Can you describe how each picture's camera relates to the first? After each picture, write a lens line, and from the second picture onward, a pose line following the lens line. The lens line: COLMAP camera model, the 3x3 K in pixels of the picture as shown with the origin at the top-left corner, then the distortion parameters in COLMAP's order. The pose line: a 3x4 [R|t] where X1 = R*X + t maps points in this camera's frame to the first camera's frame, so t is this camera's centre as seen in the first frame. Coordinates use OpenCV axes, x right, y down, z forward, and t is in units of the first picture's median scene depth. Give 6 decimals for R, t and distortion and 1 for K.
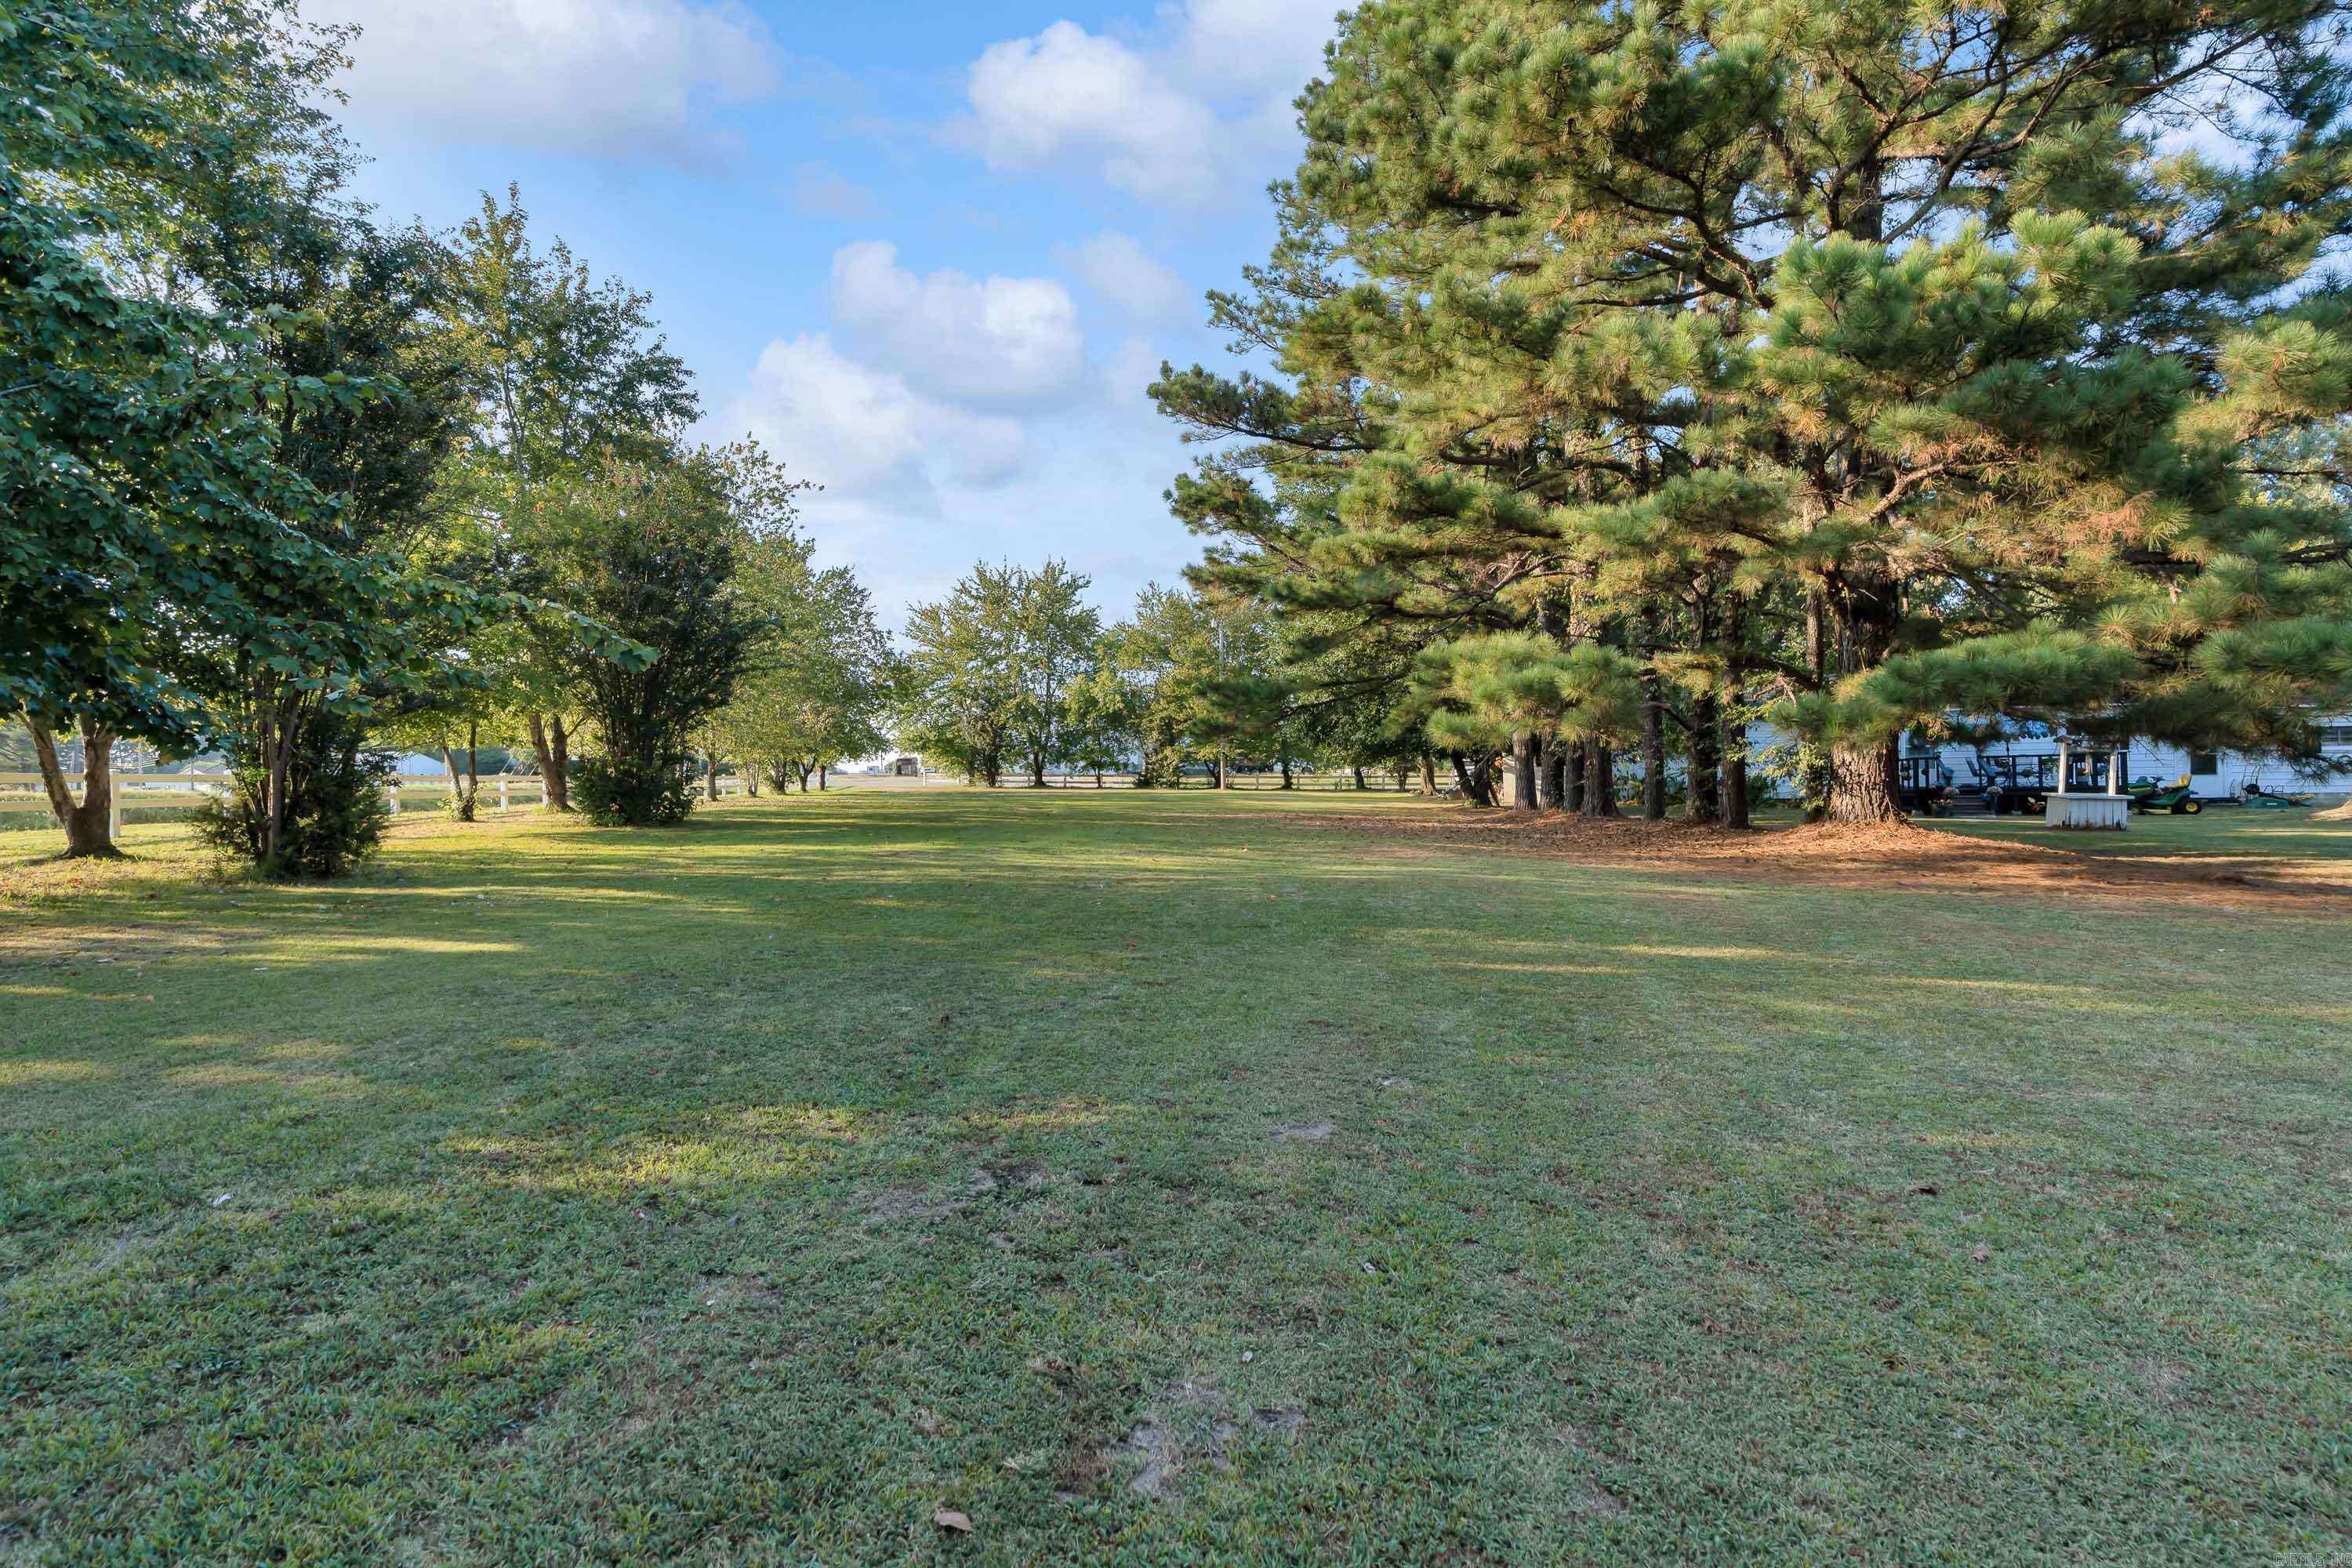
lens RADIAL K [[1074.9, 0, 1165.7], [0, 1074.9, 789.9], [0, 0, 1]] dist [0.001314, 0.000776]
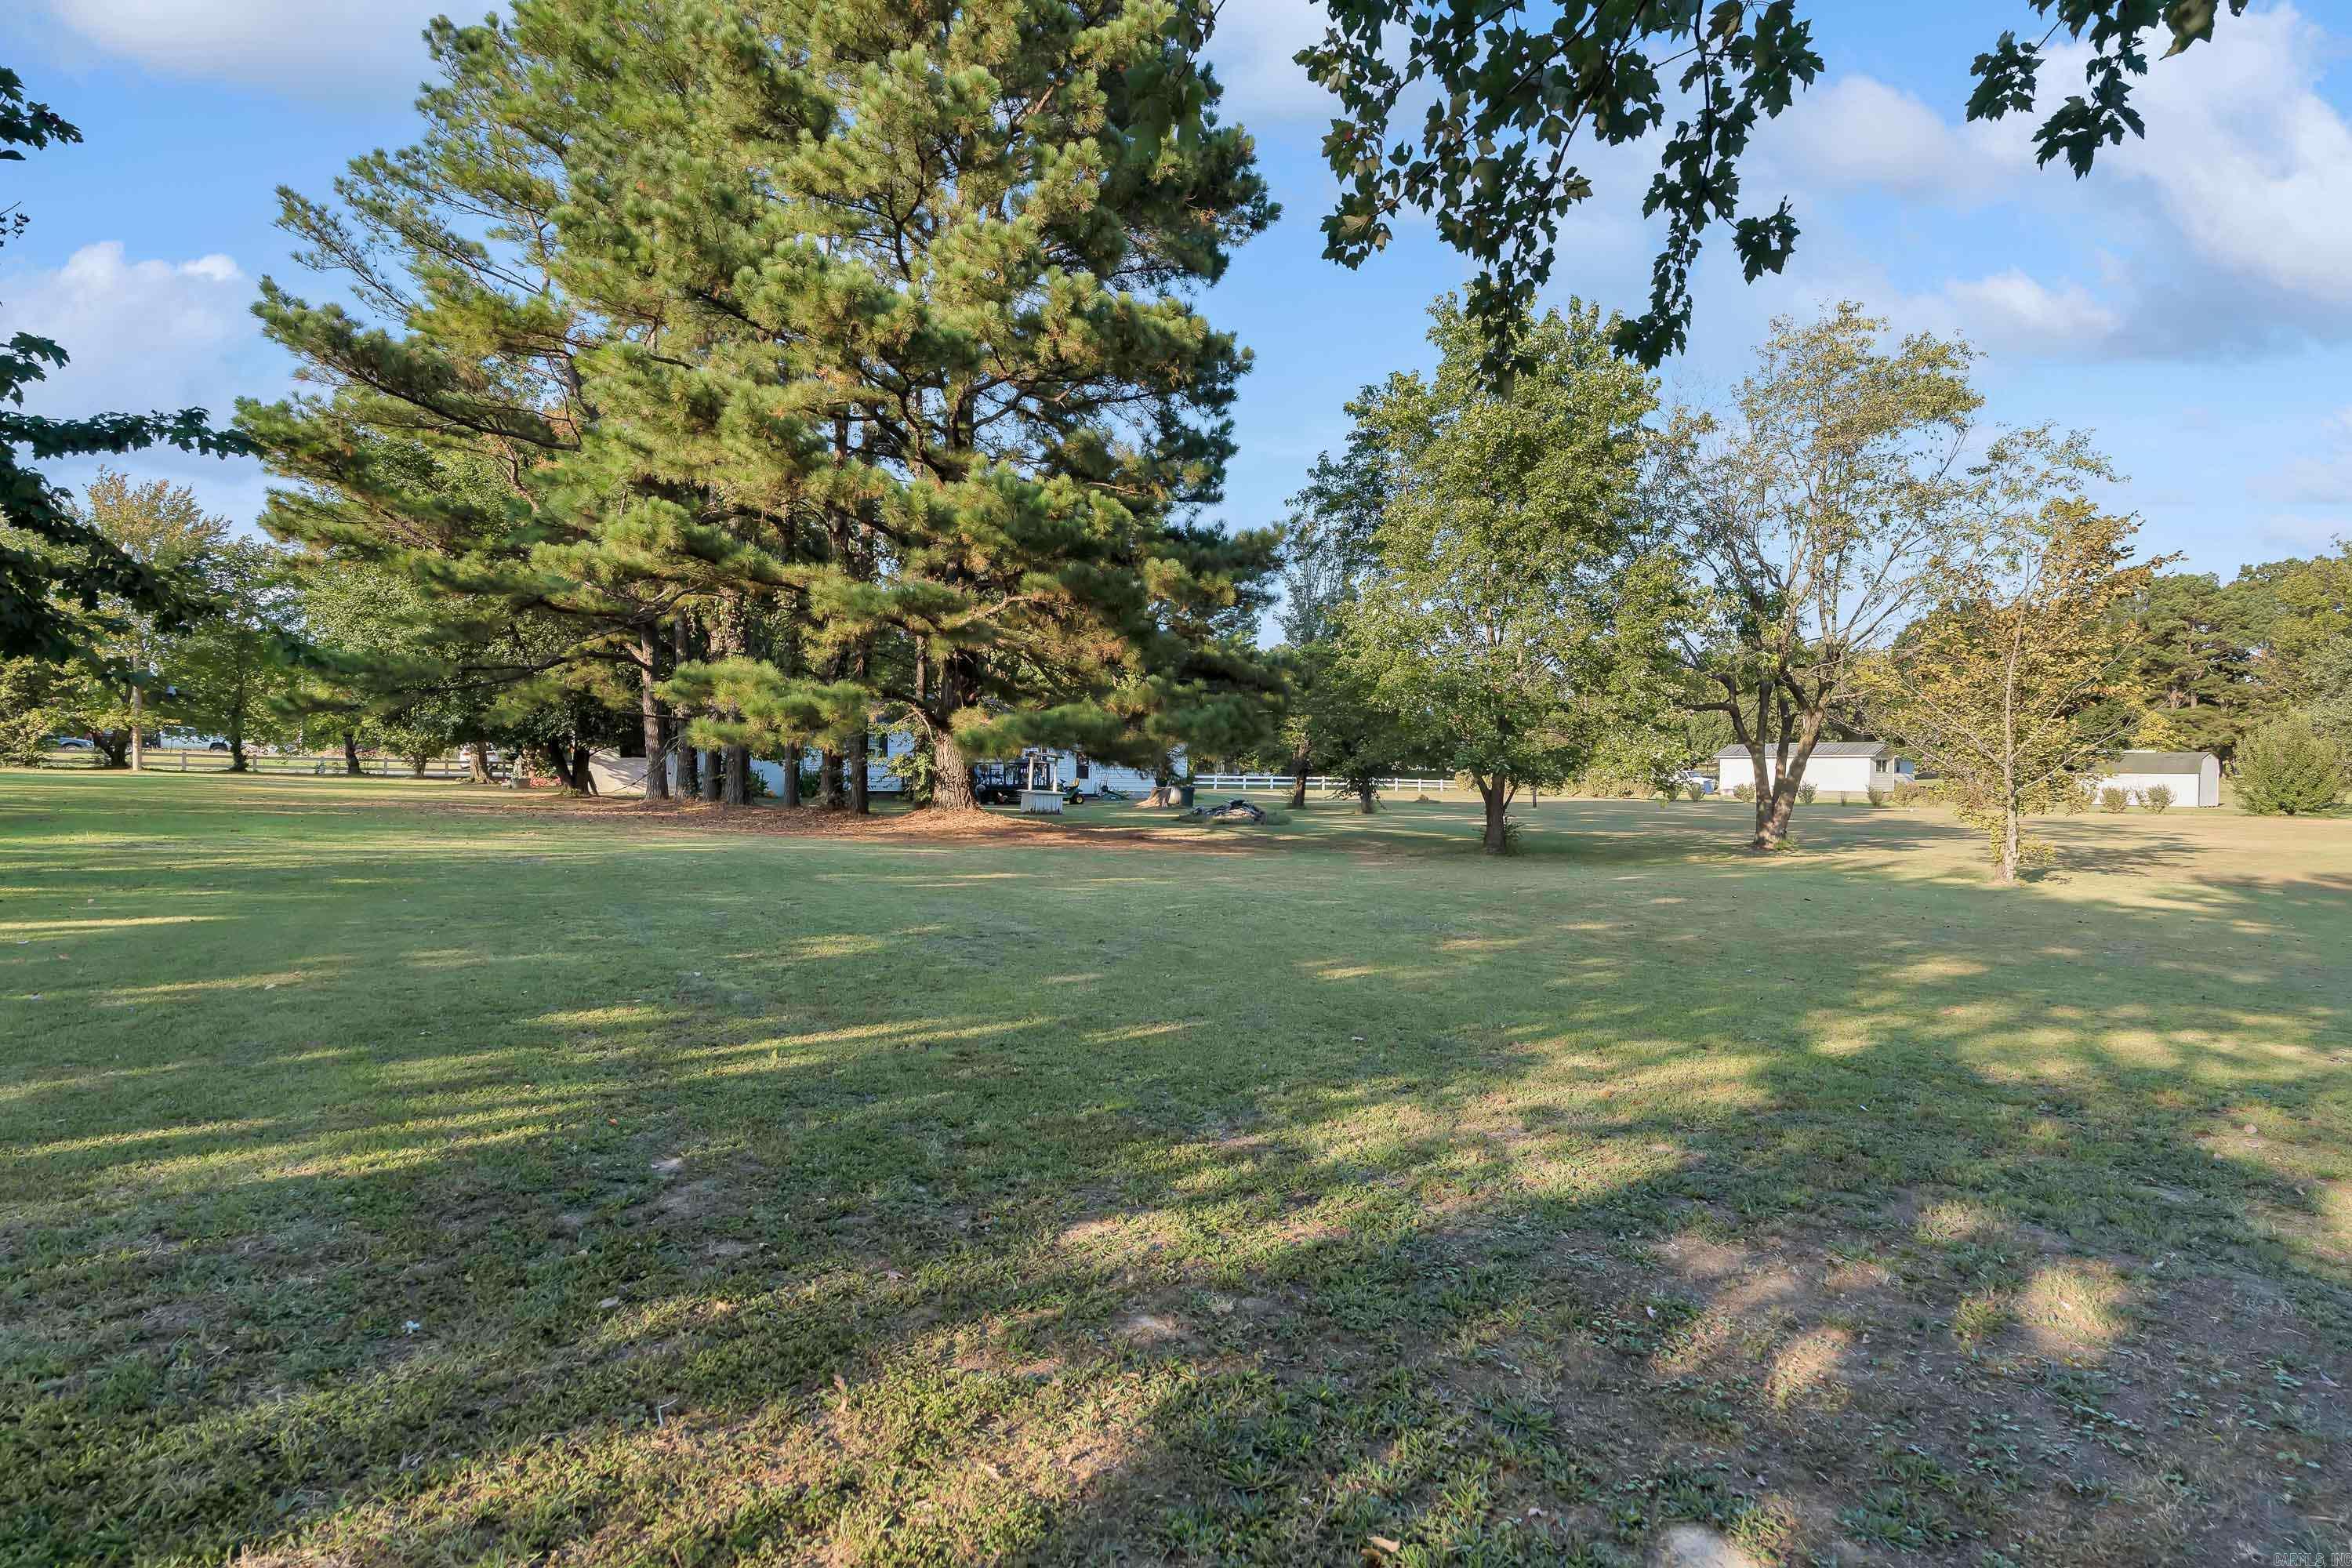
lens RADIAL K [[1074.9, 0, 1179.5], [0, 1074.9, 785.8], [0, 0, 1]] dist [0.001314, 0.000776]
pose [[0.632405, 0.014583, 0.774501, -0.273349], [-0.018496, 0.999822, -0.003722, -0.001415], [-0.774417, -0.011971, 0.632562, -0.158132]]
